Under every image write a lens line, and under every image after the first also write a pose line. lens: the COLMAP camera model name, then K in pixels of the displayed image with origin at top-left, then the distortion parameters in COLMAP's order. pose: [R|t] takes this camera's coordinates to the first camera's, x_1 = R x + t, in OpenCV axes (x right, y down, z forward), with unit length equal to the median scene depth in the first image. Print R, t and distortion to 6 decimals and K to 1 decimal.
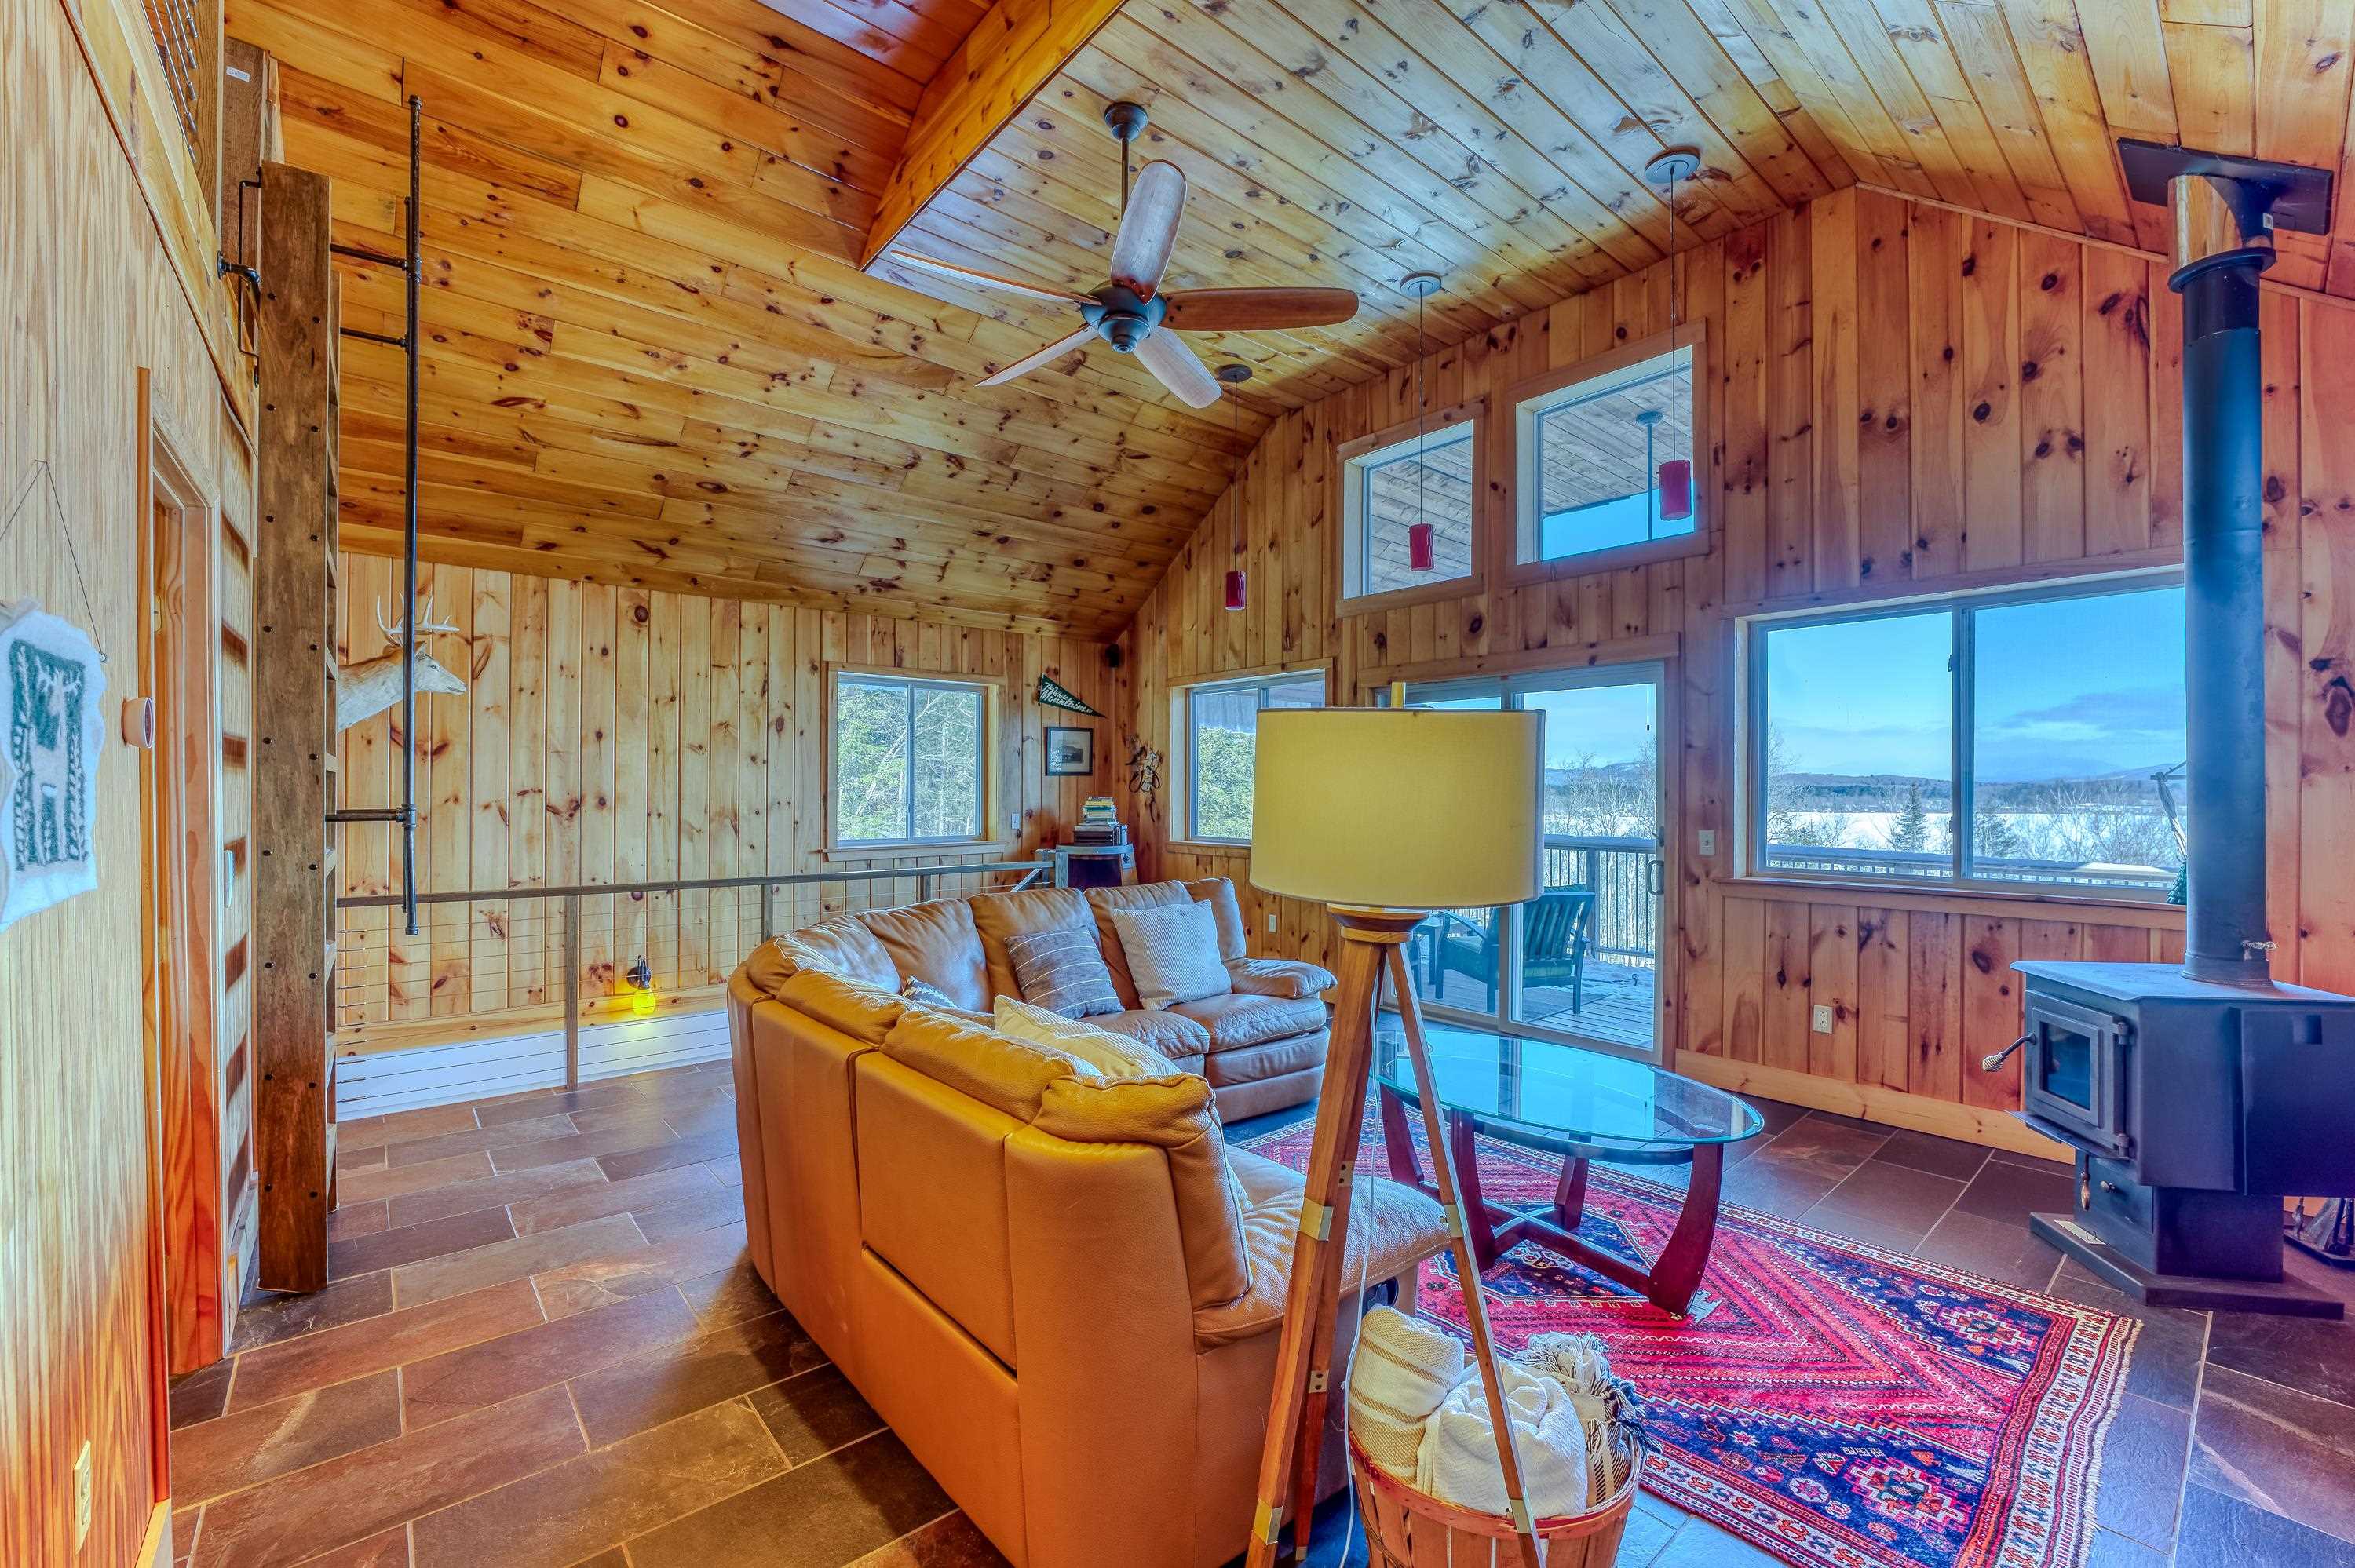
lens RADIAL K [[976.3, 0, 1176.8], [0, 976.3, 788.9], [0, 0, 1]] dist [-0.020257, 0.000444]
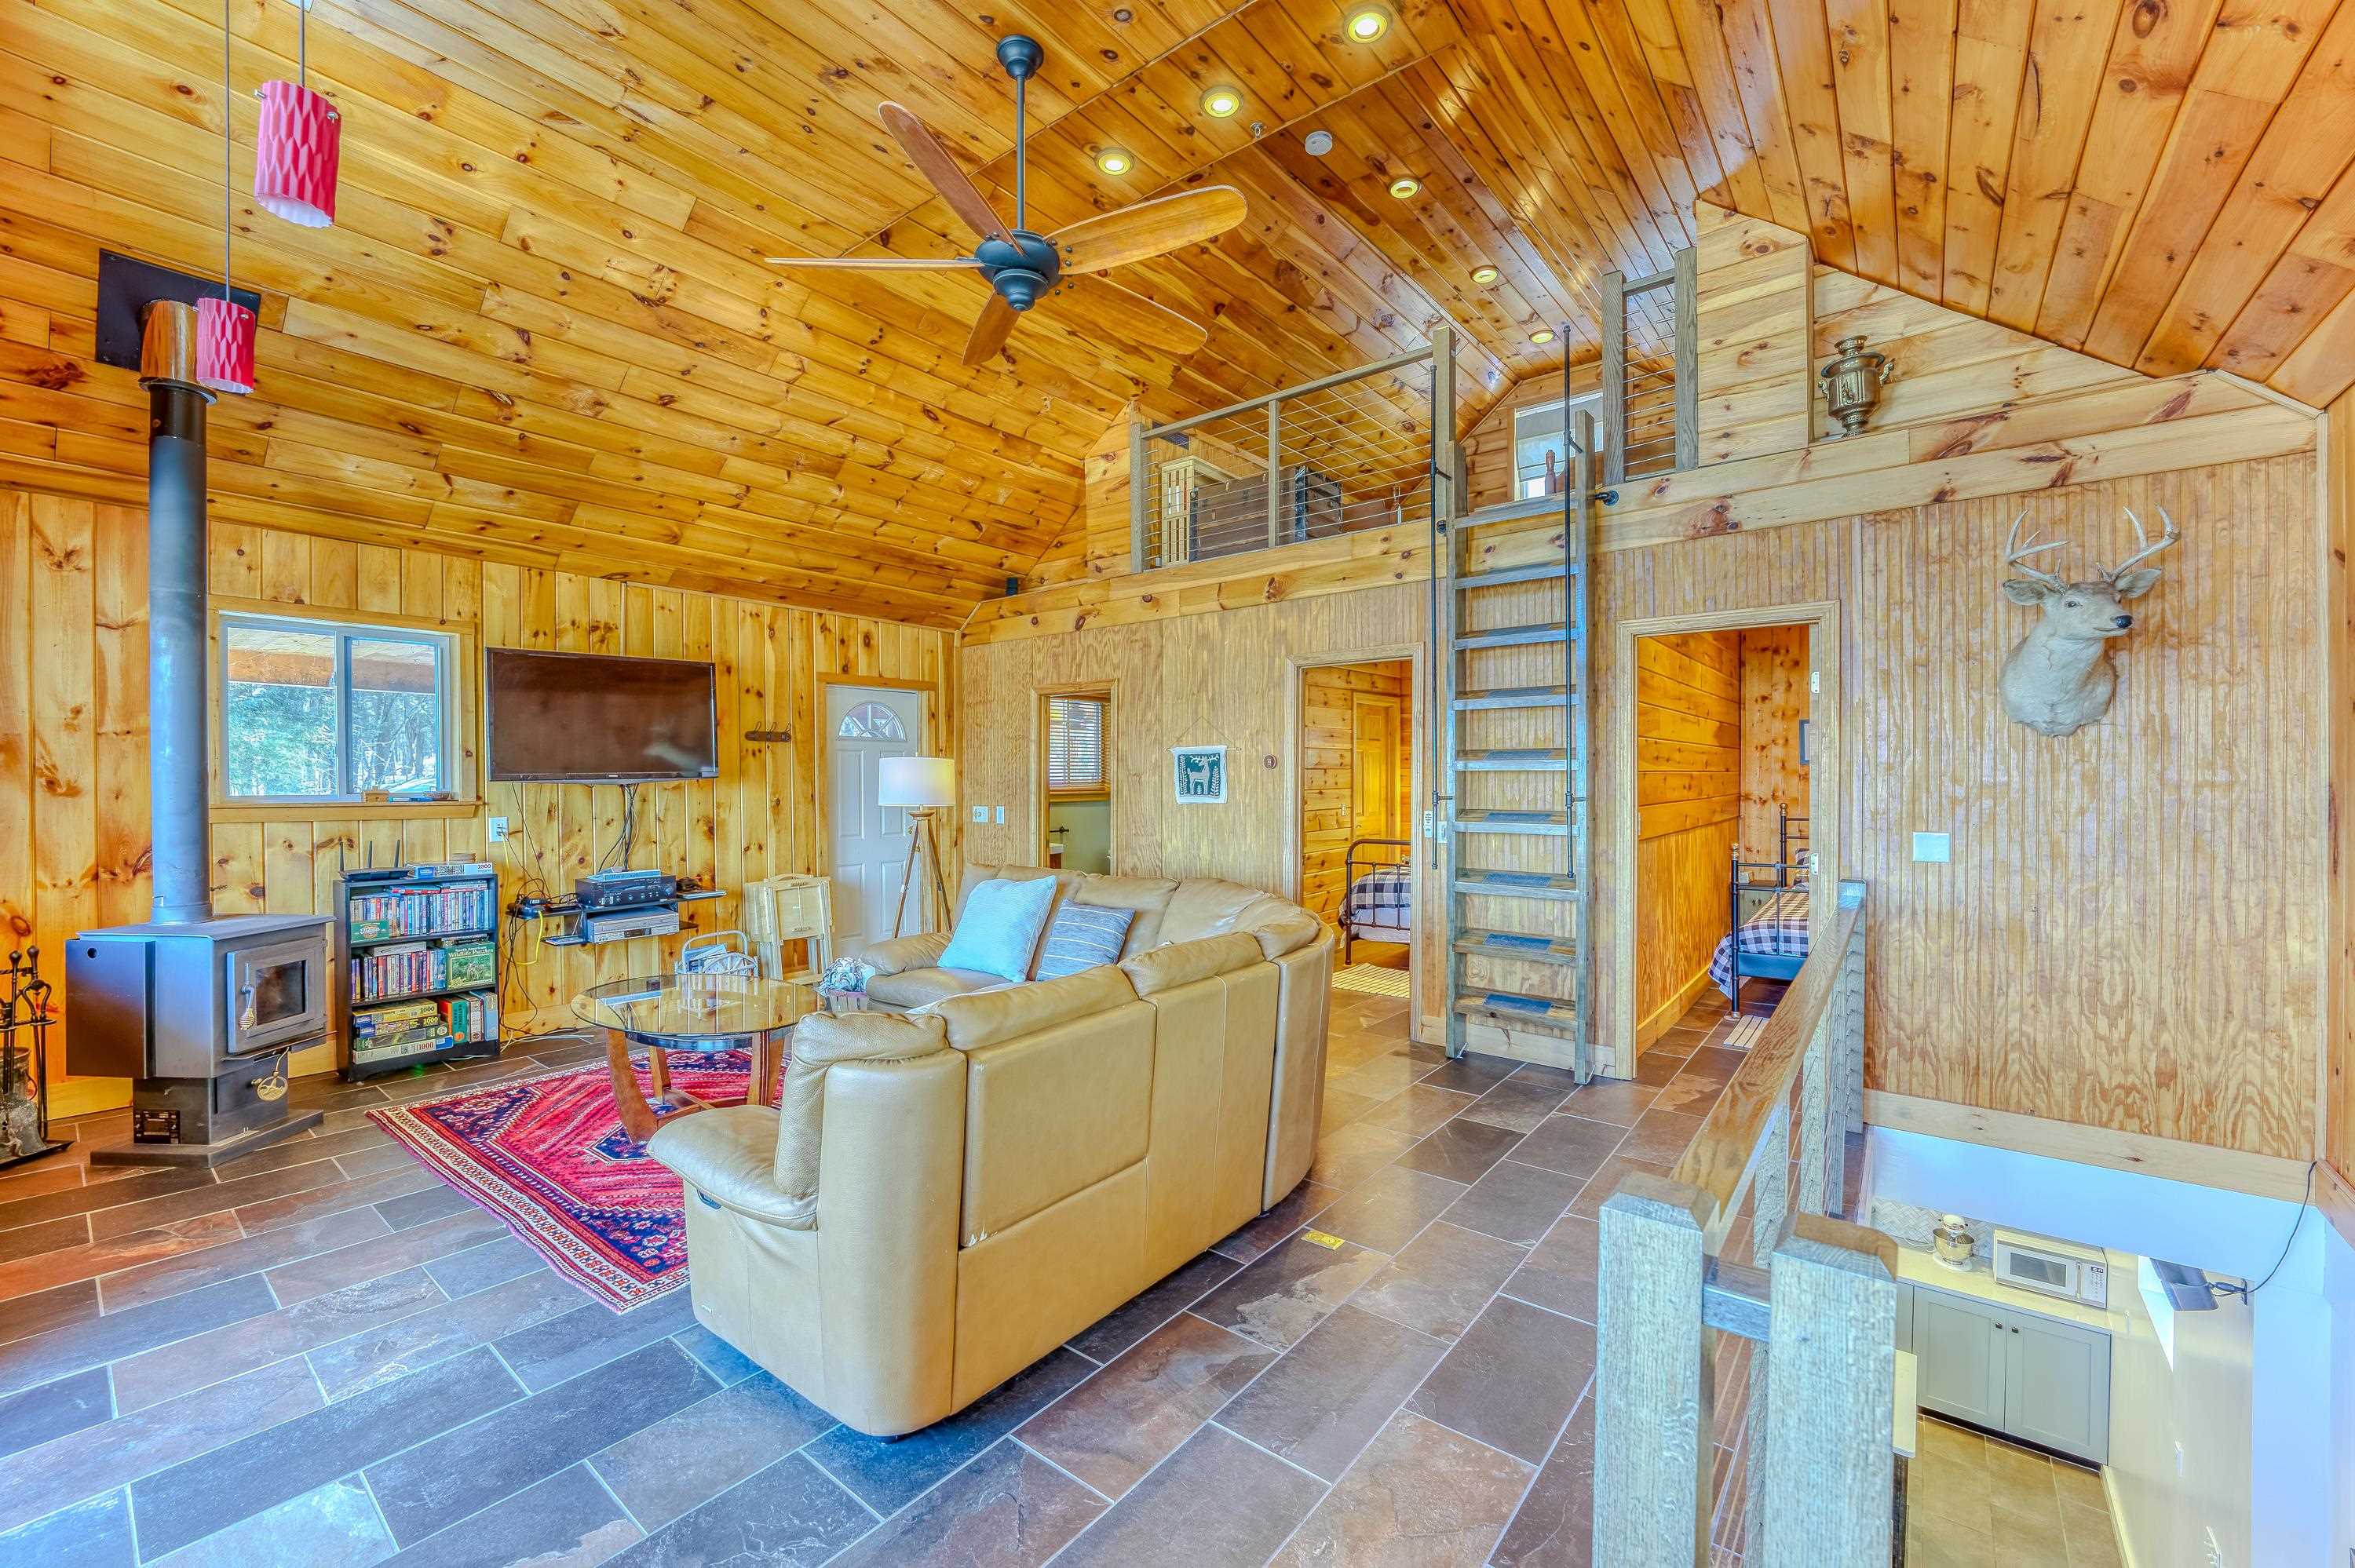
lens RADIAL K [[941.6, 0, 1174.3], [0, 941.6, 789.5], [0, 0, 1]] dist [-0.019276, 0.000308]
pose [[-0.983980, 0.003625, -0.178240, -0.027519], [0.000818, 0.999875, 0.015815, -0.005853], [0.178275, 0.015416, -0.983860, 1.212768]]
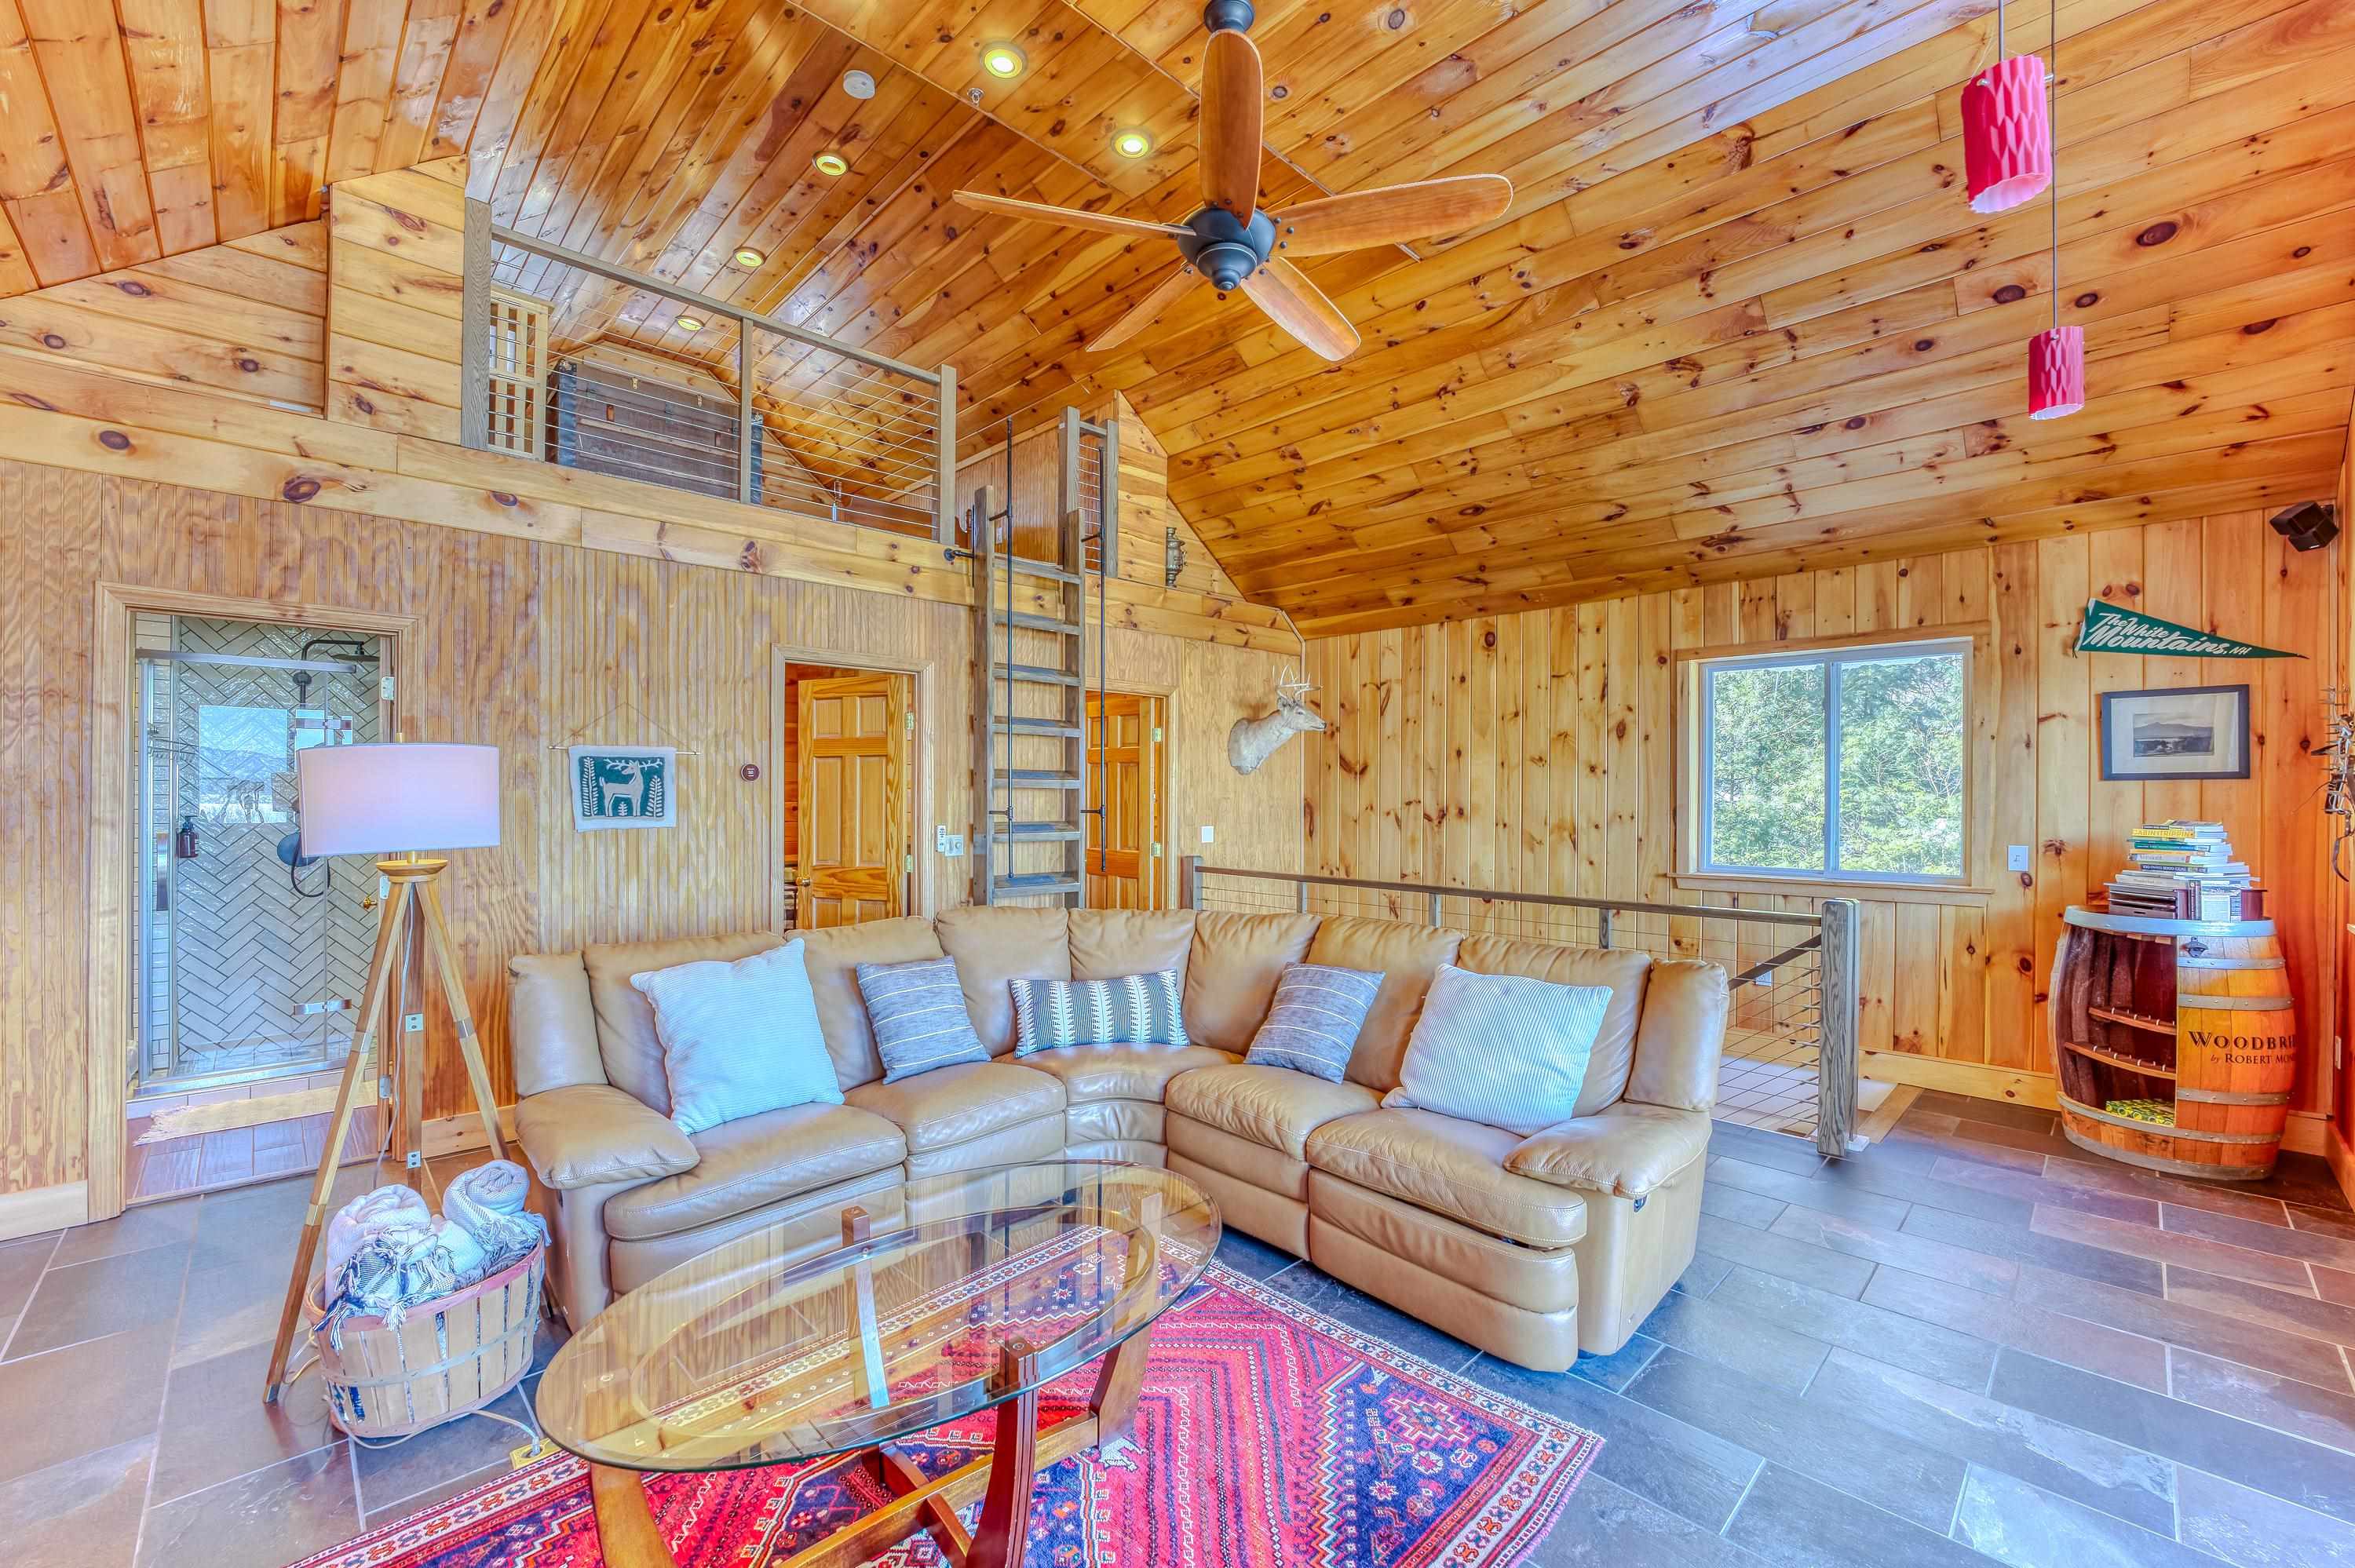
lens RADIAL K [[959.5, 0, 1145.8], [0, 959.5, 794.8], [0, 0, 1]] dist [-0.020282, -0.000163]
pose [[0.045370, -0.003029, -0.998966, 0.494344], [-0.006673, 0.999972, -0.003335, -0.000272], [0.998948, 0.006817, 0.045348, 0.565240]]
